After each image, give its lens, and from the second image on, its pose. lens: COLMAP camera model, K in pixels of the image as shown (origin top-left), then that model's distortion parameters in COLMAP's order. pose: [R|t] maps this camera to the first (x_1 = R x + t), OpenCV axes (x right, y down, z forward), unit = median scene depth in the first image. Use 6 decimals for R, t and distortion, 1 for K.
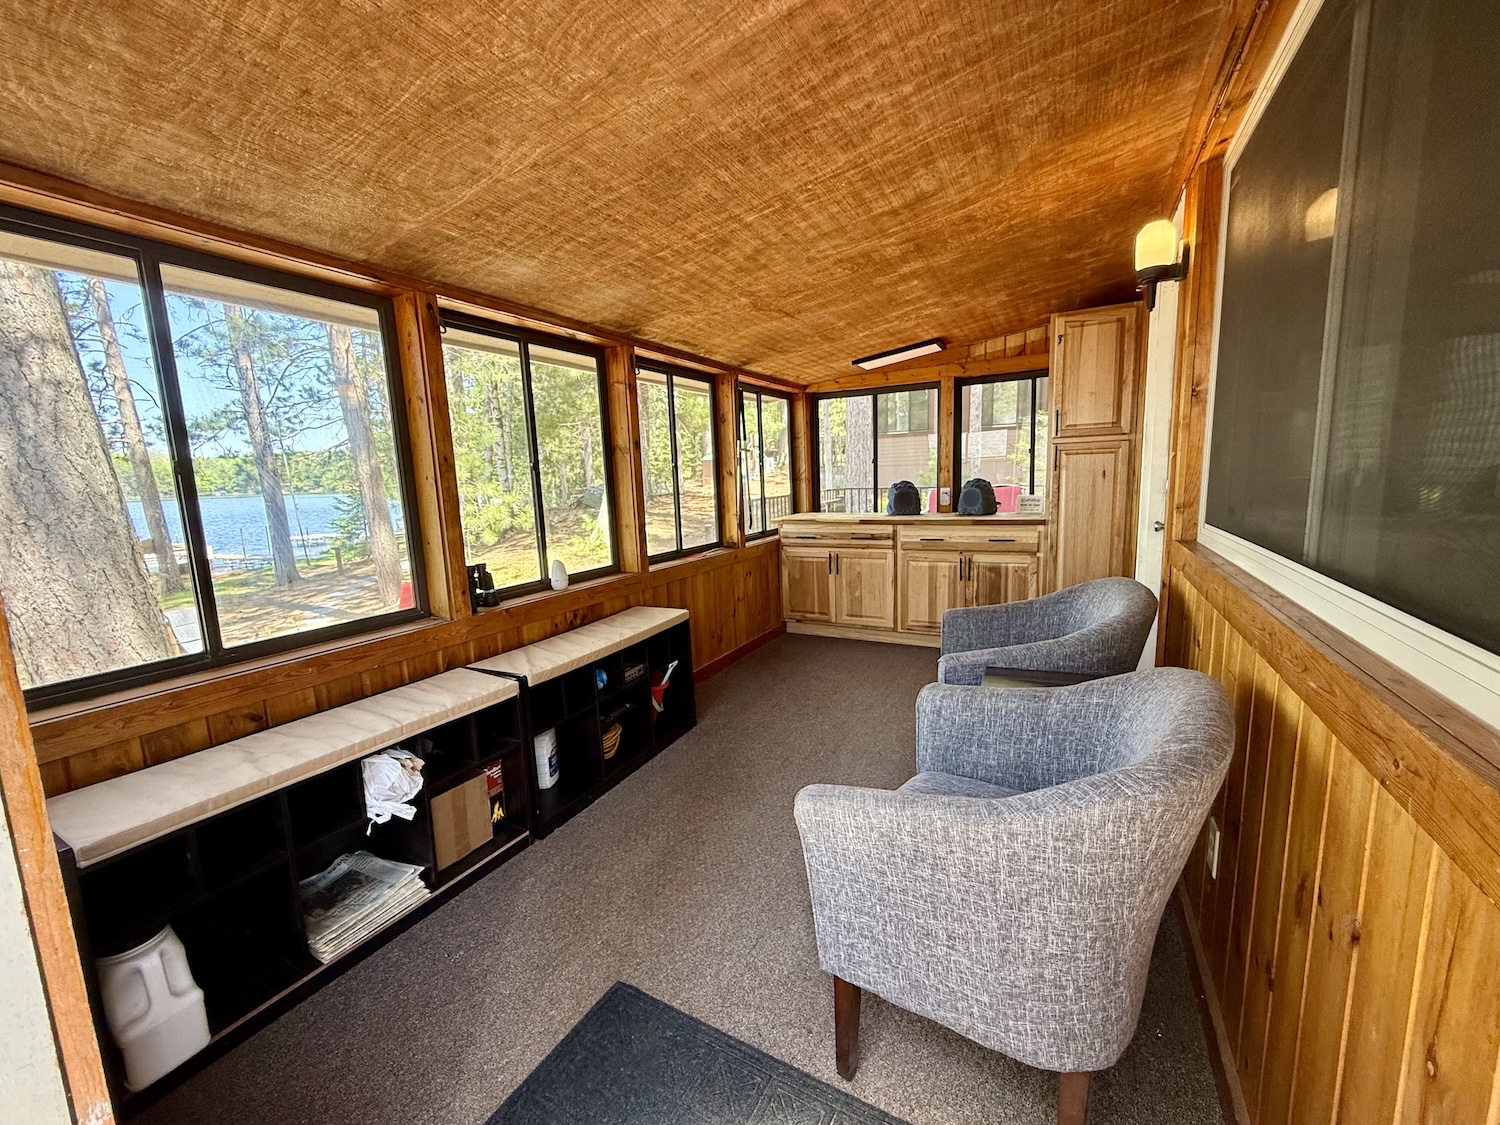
lens RADIAL K [[597.5, 0, 749.9], [0, 597.5, 562.7], [0, 0, 1]] dist [-0.000883, 0.000725]
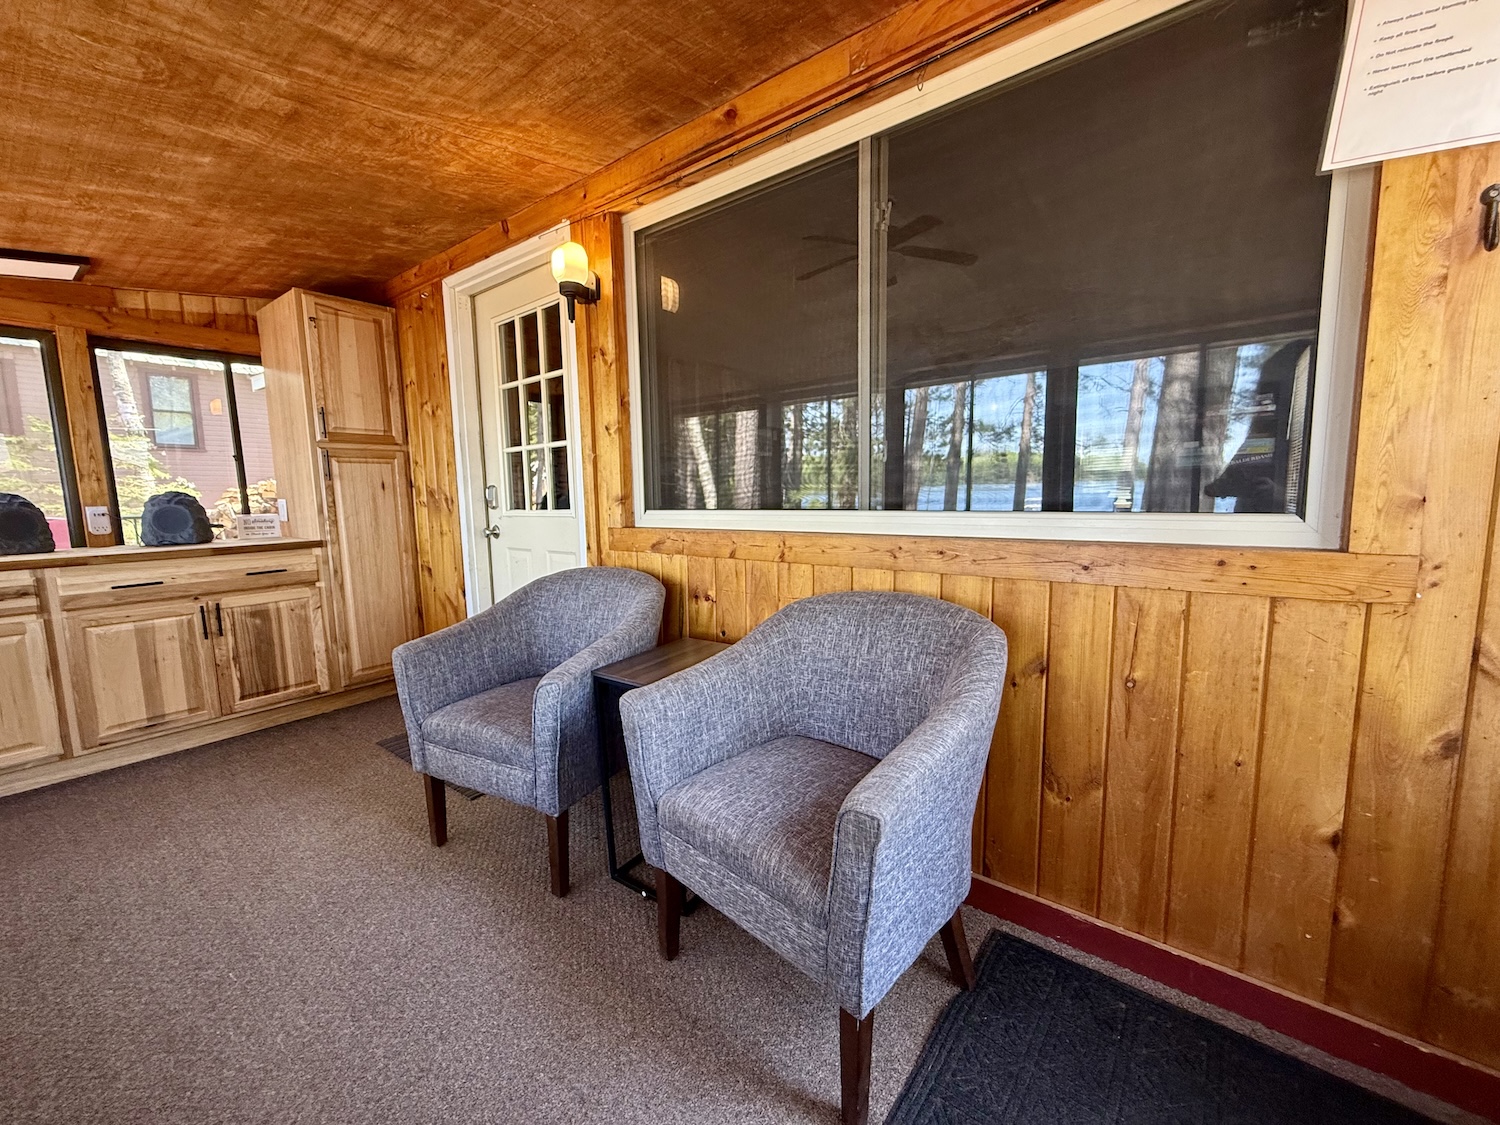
lens RADIAL K [[597.5, 0, 746.8], [0, 597.5, 562.6], [0, 0, 1]] dist [-0.000883, 0.000725]
pose [[0.173342, -0.085508, 0.981143, -0.201416], [0.154743, 0.986215, 0.058611, -0.000366], [-0.972629, 0.141665, 0.184184, 0.284687]]
